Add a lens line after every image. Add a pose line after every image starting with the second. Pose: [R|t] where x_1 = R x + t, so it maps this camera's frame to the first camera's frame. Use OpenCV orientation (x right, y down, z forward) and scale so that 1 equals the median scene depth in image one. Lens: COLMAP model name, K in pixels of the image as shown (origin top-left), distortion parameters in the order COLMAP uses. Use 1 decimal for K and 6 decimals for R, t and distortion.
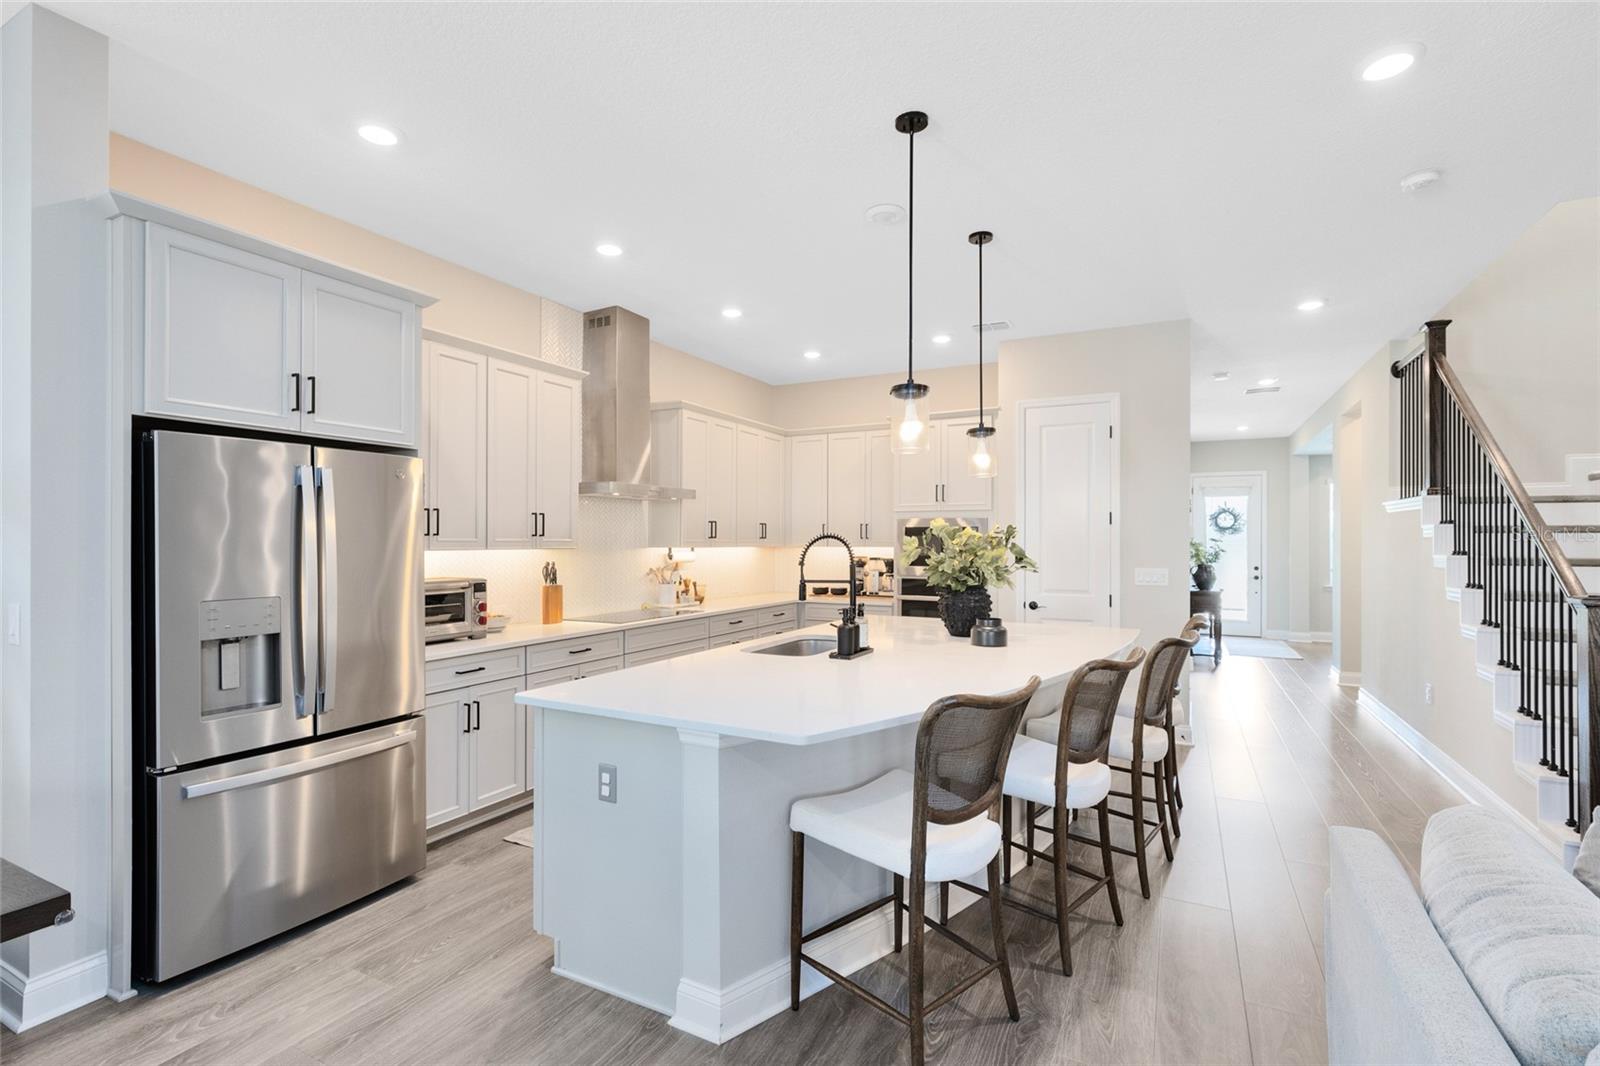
lens RADIAL K [[722.2, 0, 807.4], [0, 722.2, 538.0], [0, 0, 1]] dist [-0.002779, -0.000162]
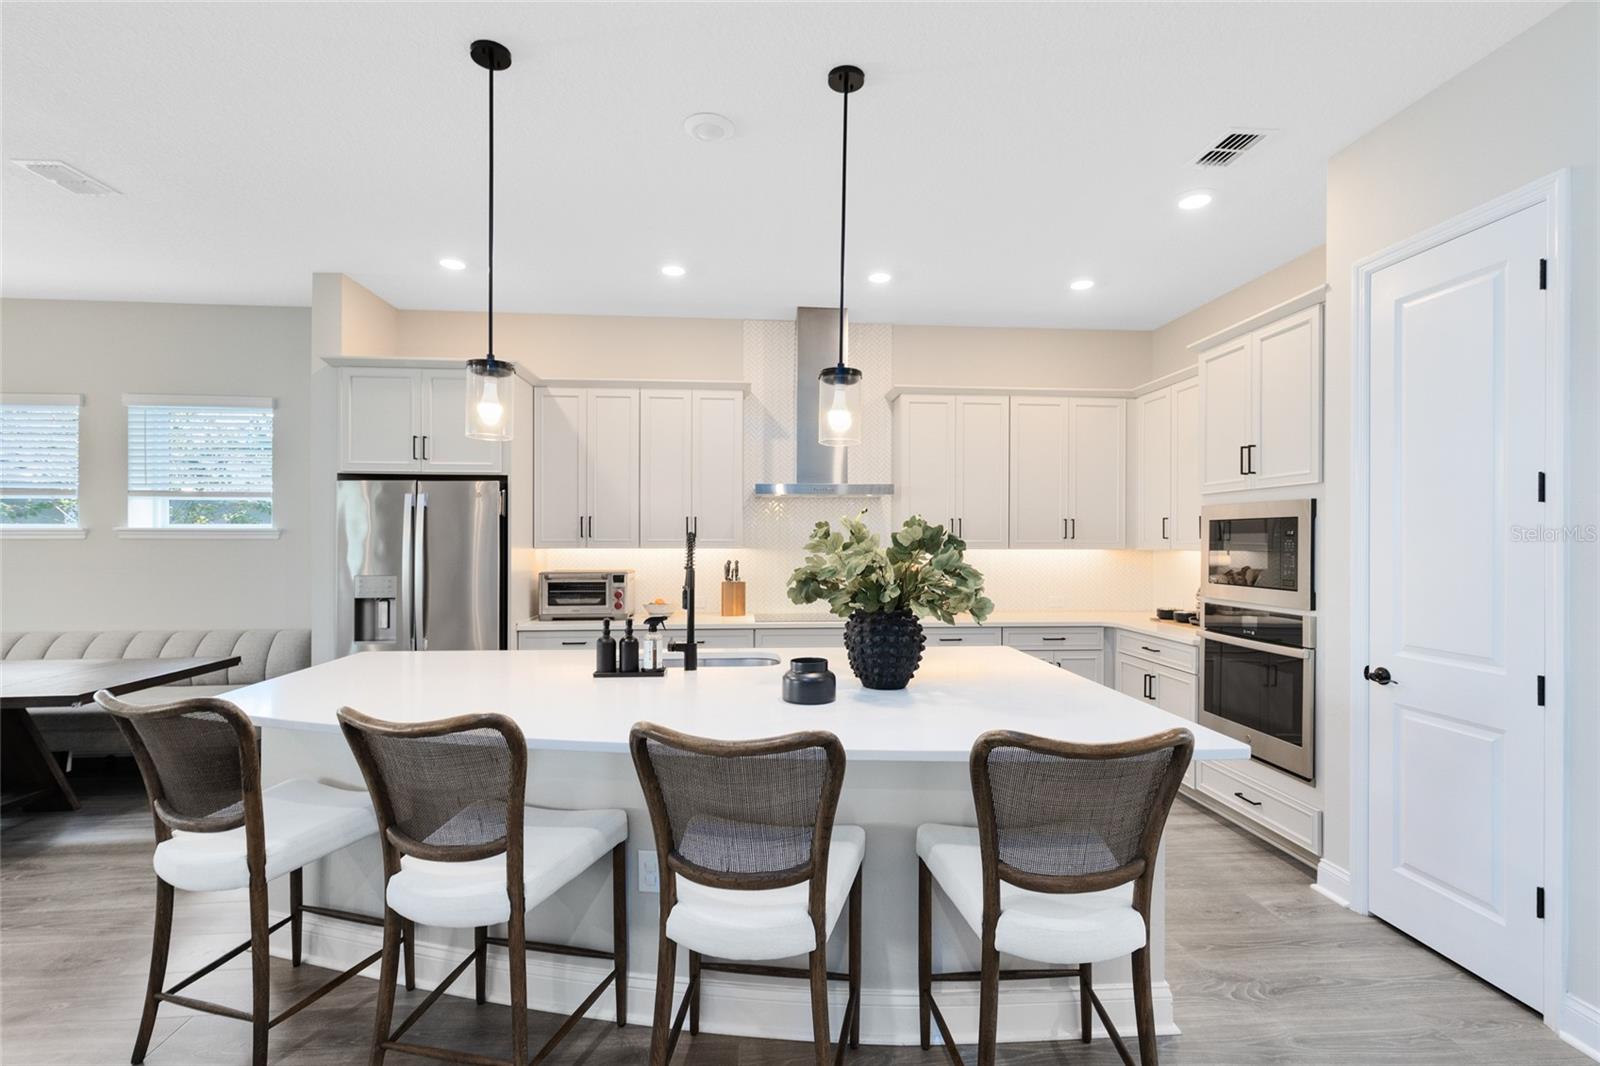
lens RADIAL K [[722.2, 0, 807.4], [0, 722.2, 538.0], [0, 0, 1]] dist [-0.002779, -0.000162]
pose [[0.534216, -0.001959, -0.845346, 0.624635], [0.002599, 0.999996, -0.000676, 0.000214], [0.845344, -0.001836, 0.534219, 0.504209]]
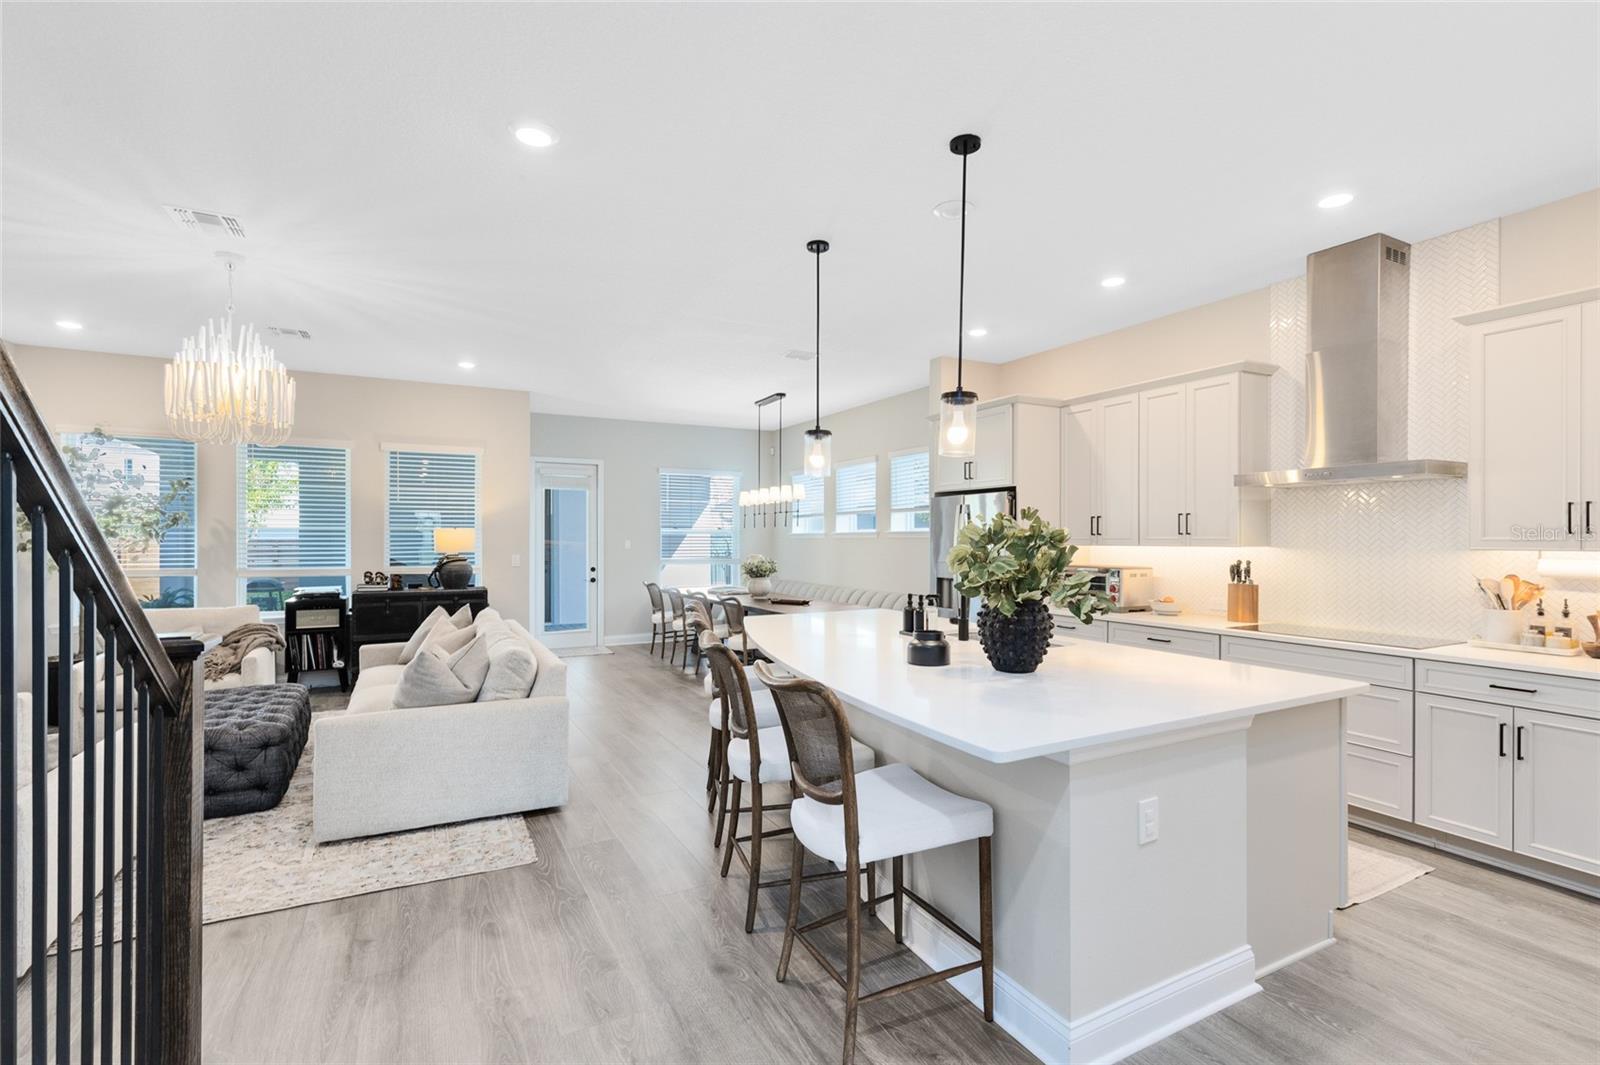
lens RADIAL K [[722.2, 0, 807.4], [0, 722.2, 537.5], [0, 0, 1]] dist [-0.002779, -0.000162]
pose [[-0.565846, -0.001598, -0.824509, 0.784458], [0.003370, 0.999985, -0.004251, 0.004380], [0.824504, -0.005184, -0.565832, 1.054393]]
